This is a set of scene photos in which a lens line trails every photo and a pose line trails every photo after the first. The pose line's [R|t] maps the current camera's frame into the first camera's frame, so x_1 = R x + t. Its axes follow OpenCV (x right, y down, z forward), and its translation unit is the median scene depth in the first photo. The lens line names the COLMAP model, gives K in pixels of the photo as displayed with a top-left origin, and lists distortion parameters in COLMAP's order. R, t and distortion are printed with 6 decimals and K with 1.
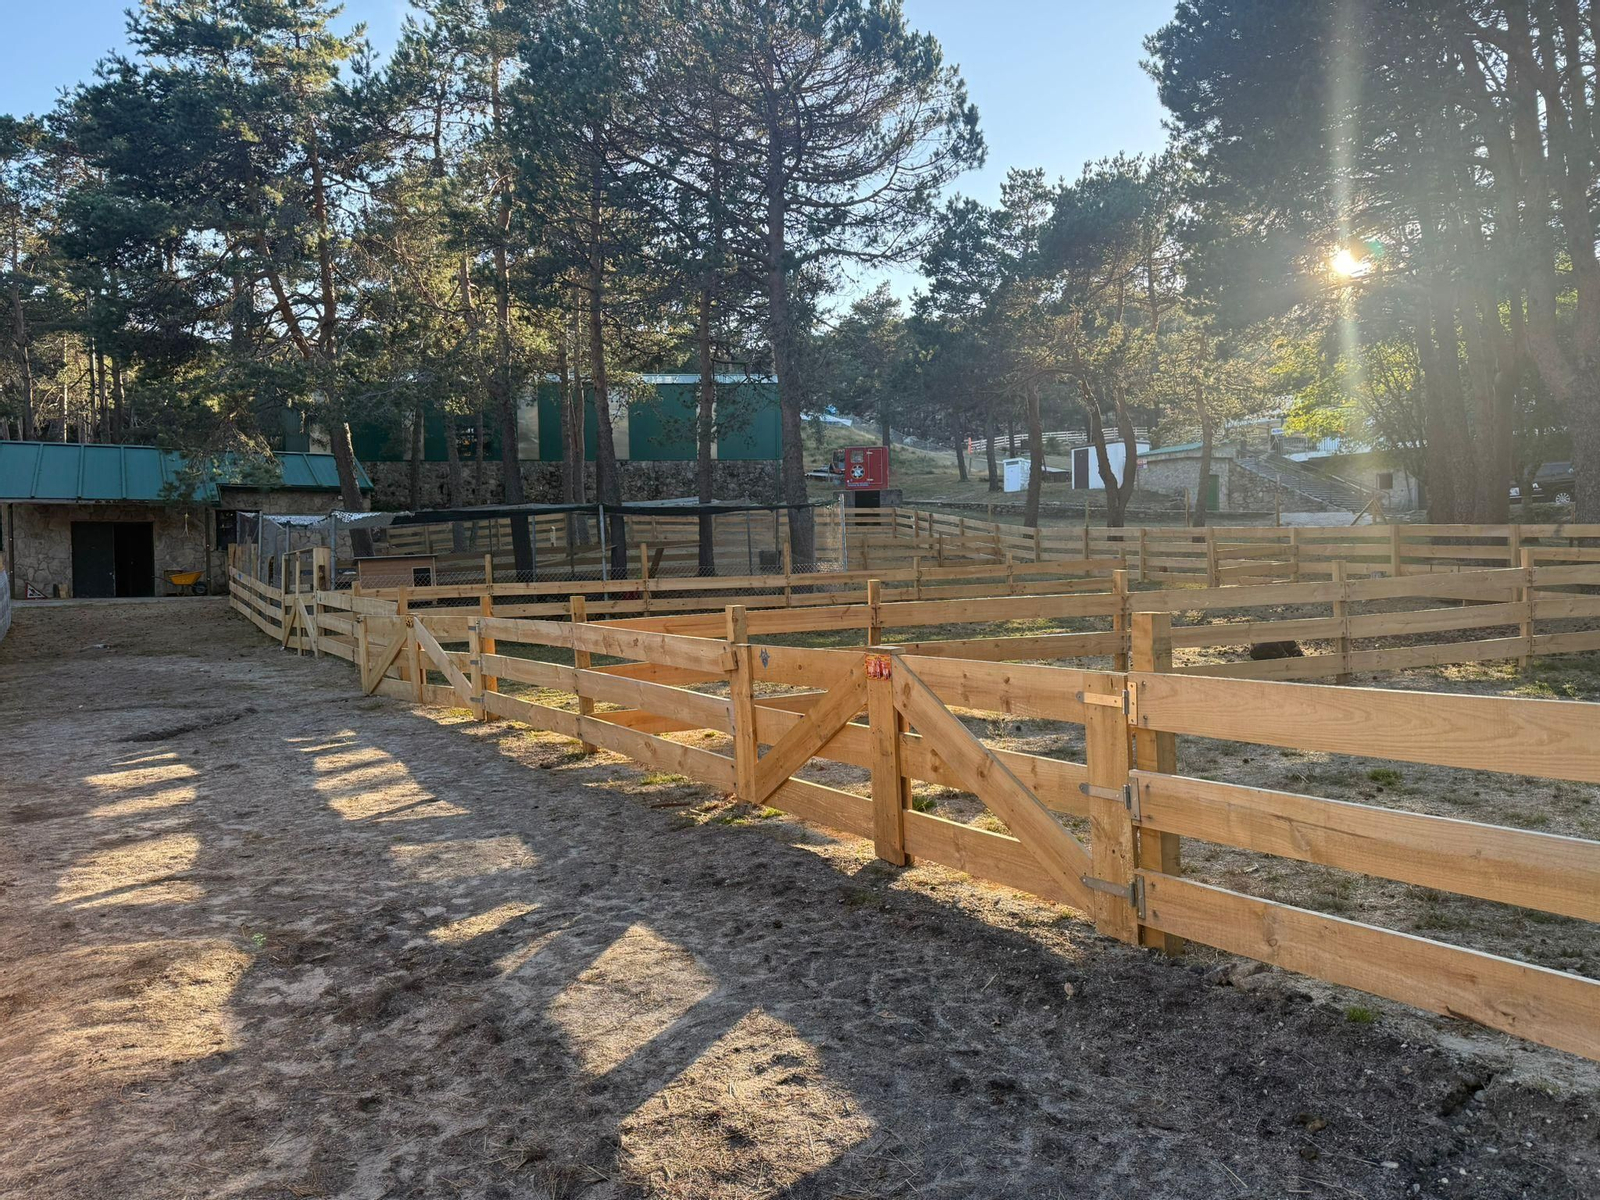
lens RADIAL K [[1195.5, 0, 800.0], [0, 1195.5, 600.0], [0, 0, 1]] dist [0.002538, 0.002378]
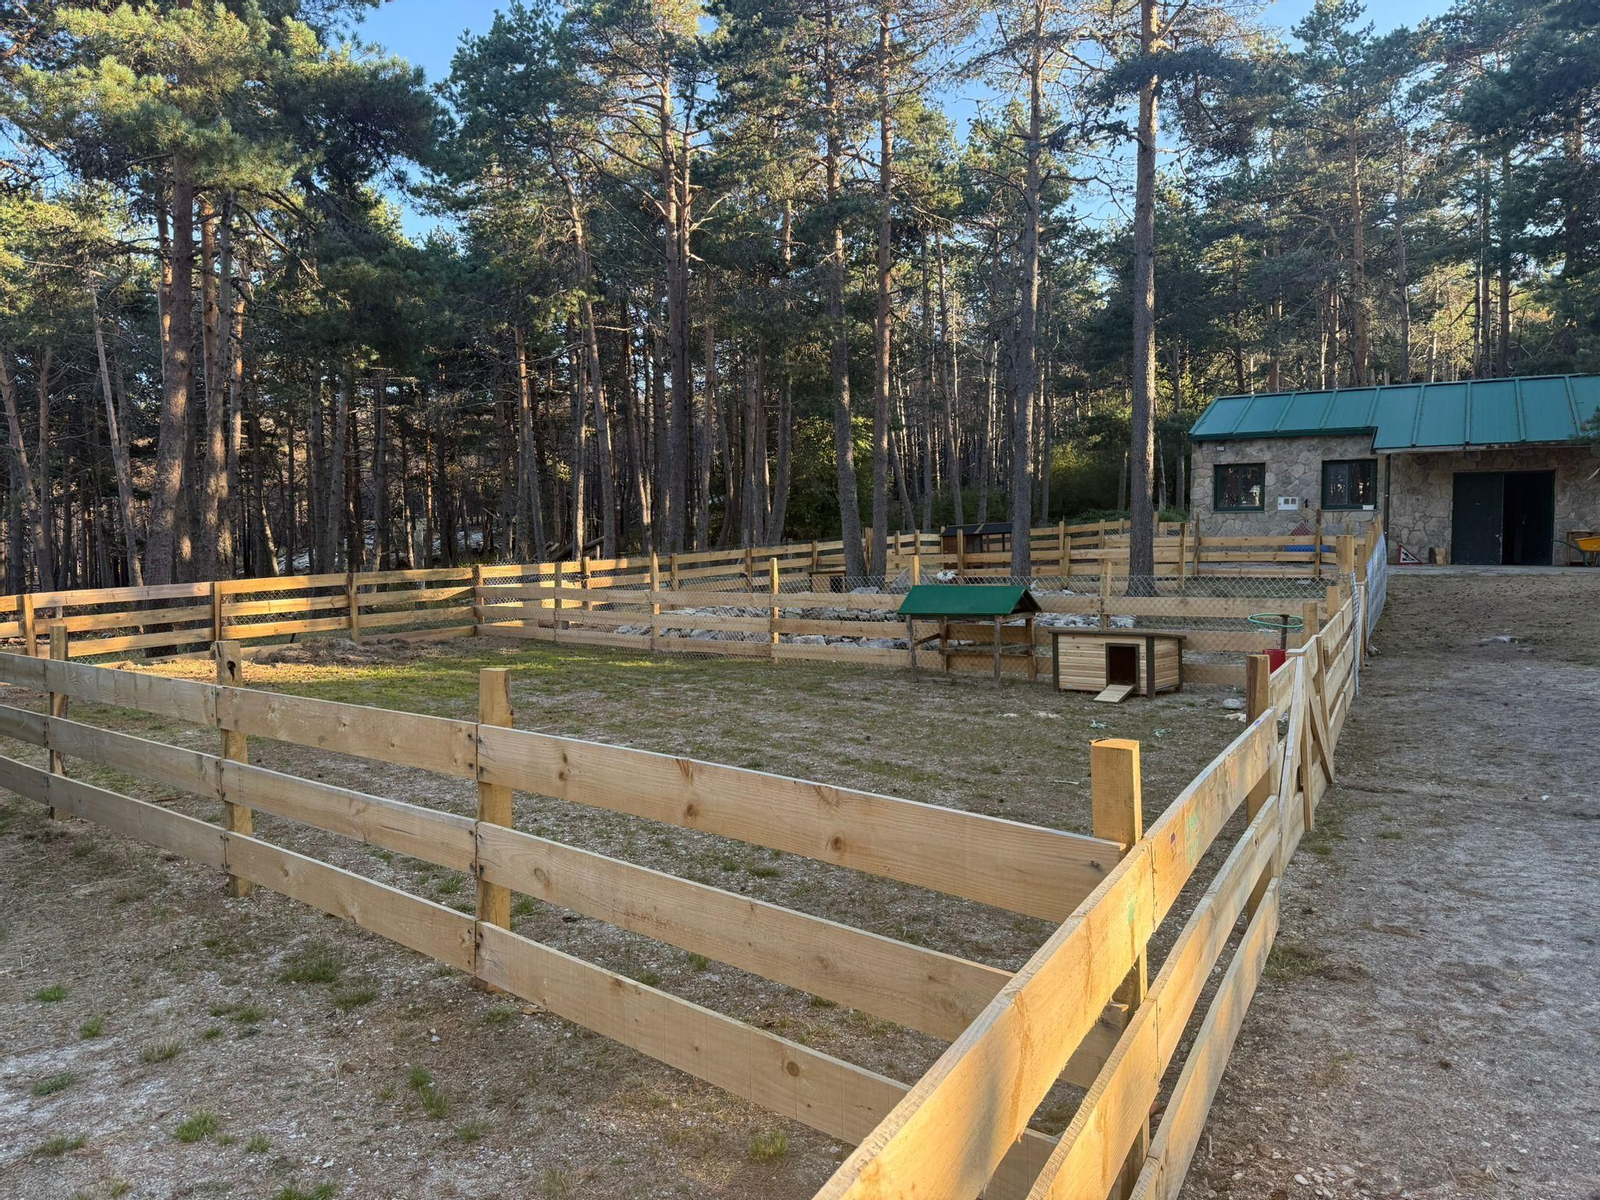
lens RADIAL K [[1195.5, 0, 800.0], [0, 1195.5, 600.0], [0, 0, 1]] dist [0.002538, 0.002378]
pose [[0.519890, 0.055222, -0.852446, -0.127200], [-0.025015, 0.998465, 0.049425, -0.006770], [0.853867, -0.004372, 0.520473, 0.172045]]
